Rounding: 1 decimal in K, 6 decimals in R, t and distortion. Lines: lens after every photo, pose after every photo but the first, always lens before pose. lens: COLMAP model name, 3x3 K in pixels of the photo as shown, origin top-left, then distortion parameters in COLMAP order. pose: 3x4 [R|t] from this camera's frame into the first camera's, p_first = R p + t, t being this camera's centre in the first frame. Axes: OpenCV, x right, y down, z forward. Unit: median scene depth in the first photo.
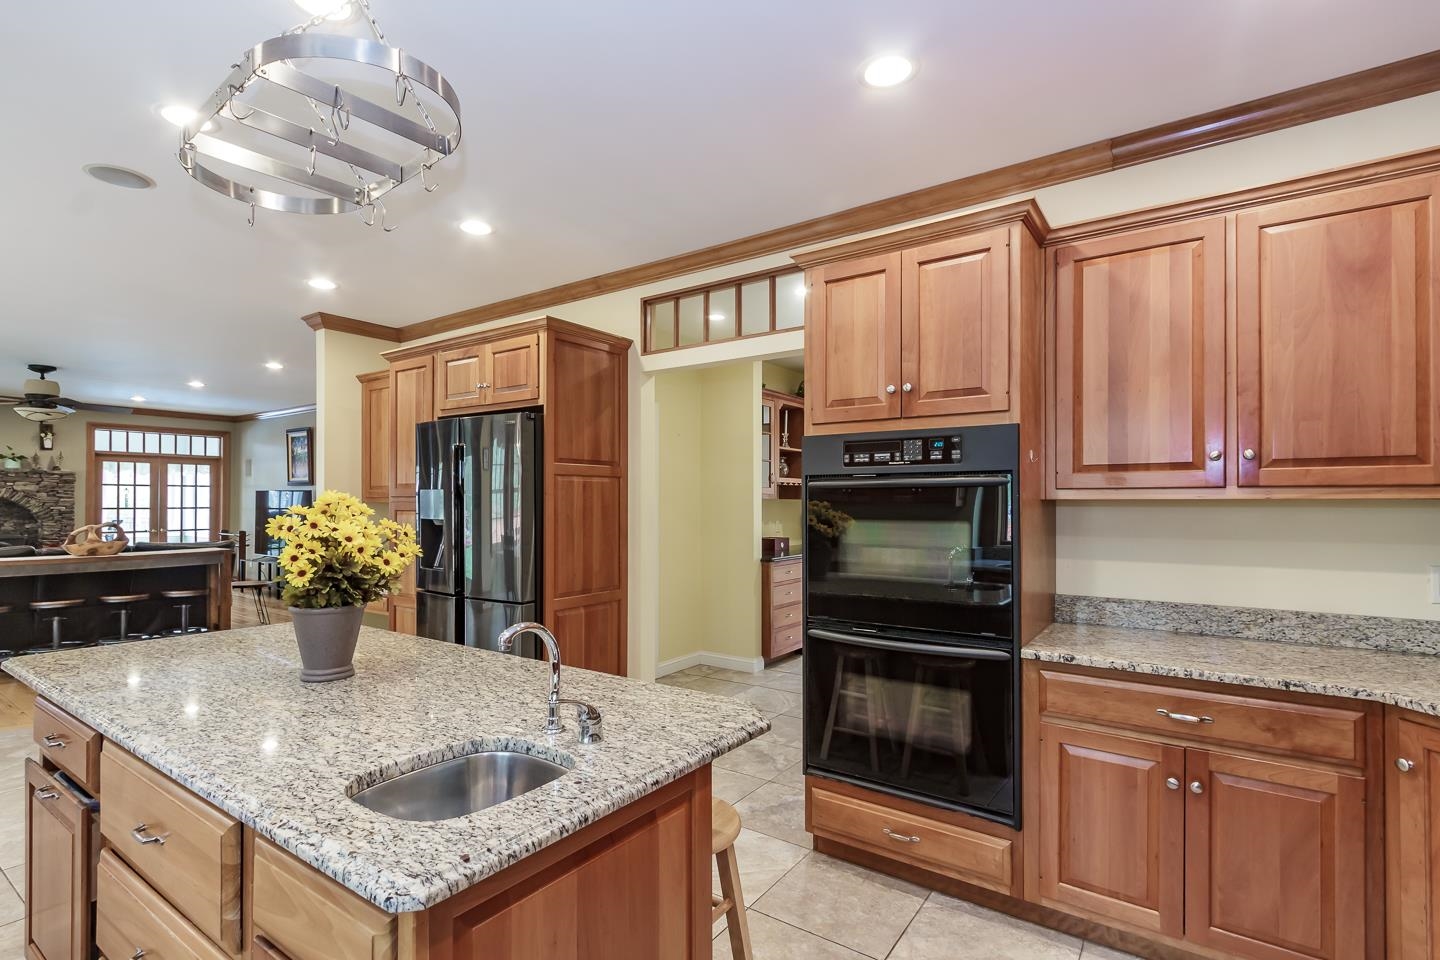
lens RADIAL K [[706.6, 0, 716.1], [0, 706.6, 490.2], [0, 0, 1]] dist [0.007249, 0.002860]
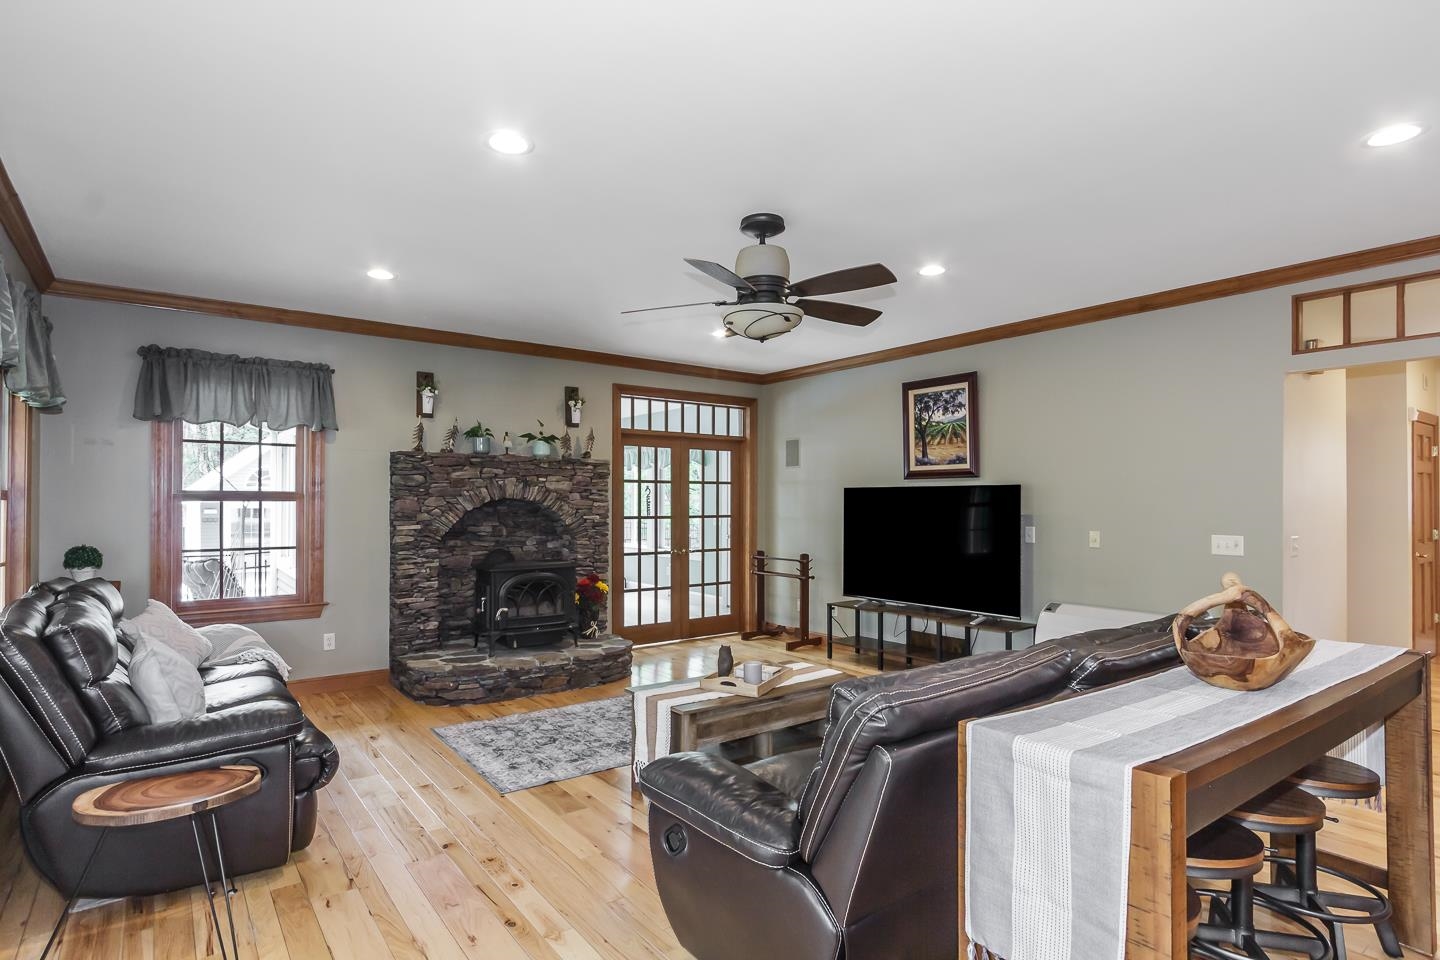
lens RADIAL K [[747.1, 0, 710.7], [0, 747.1, 489.2], [0, 0, 1]] dist [0.001459, 0.000579]
pose [[0.955623, -0.002809, -0.294580, -0.566693], [0.003012, 0.999995, 0.000232, 0.000068], [0.294578, -0.001109, 0.955627, 0.357964]]
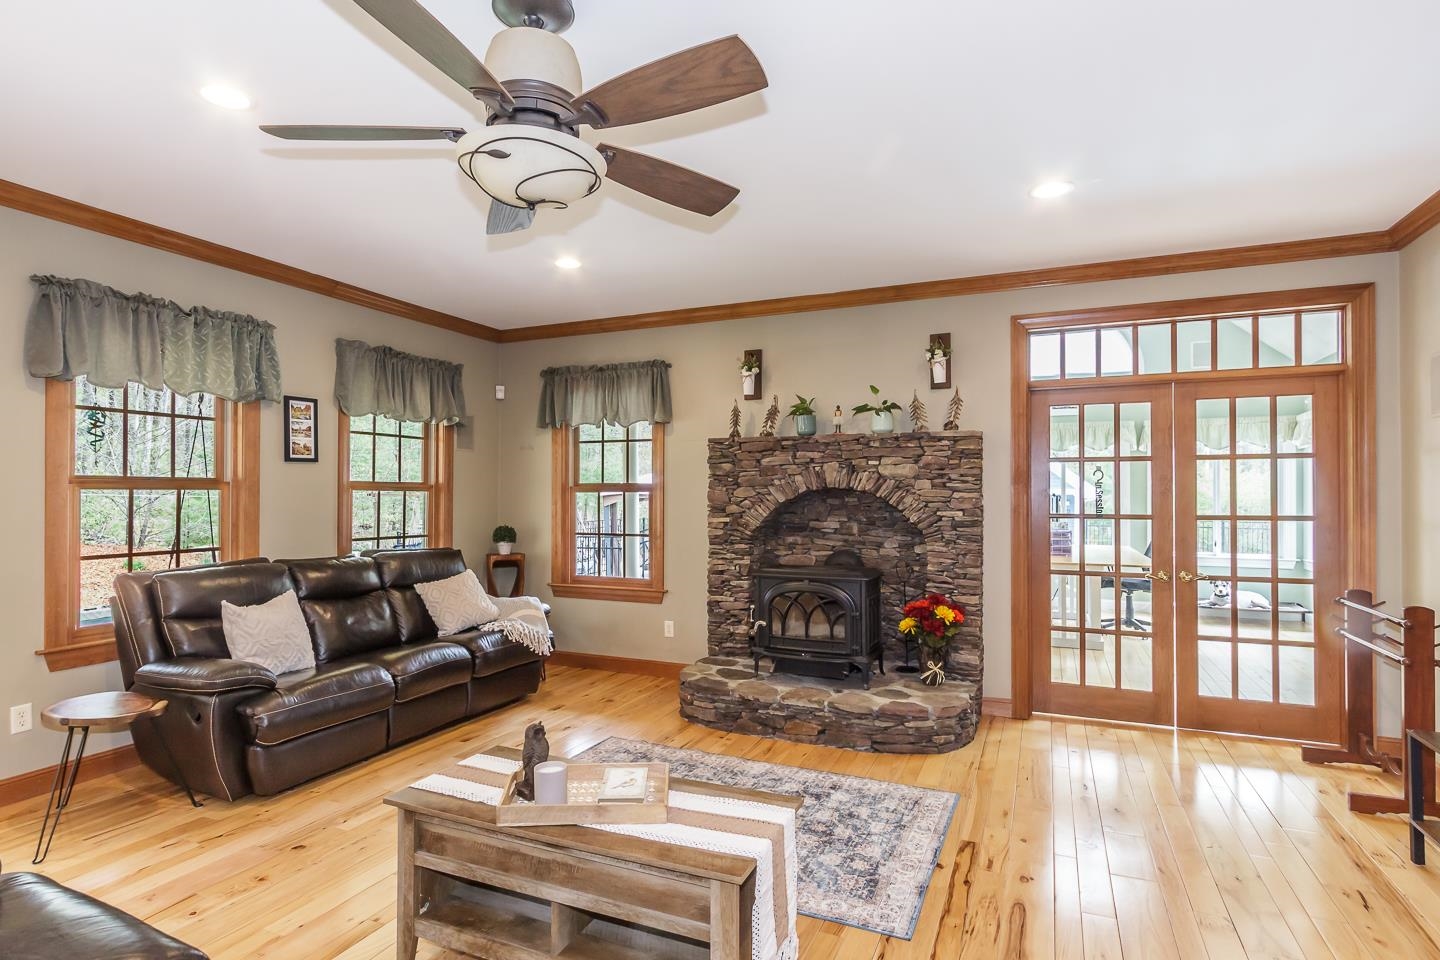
lens RADIAL K [[747.1, 0, 717.3], [0, 747.1, 488.6], [0, 0, 1]] dist [0.001459, 0.000579]
pose [[0.206433, -0.008378, -0.978425, -0.449120], [0.016620, 0.999849, -0.005055, 0.008243], [0.978320, -0.015218, 0.206541, 0.688405]]
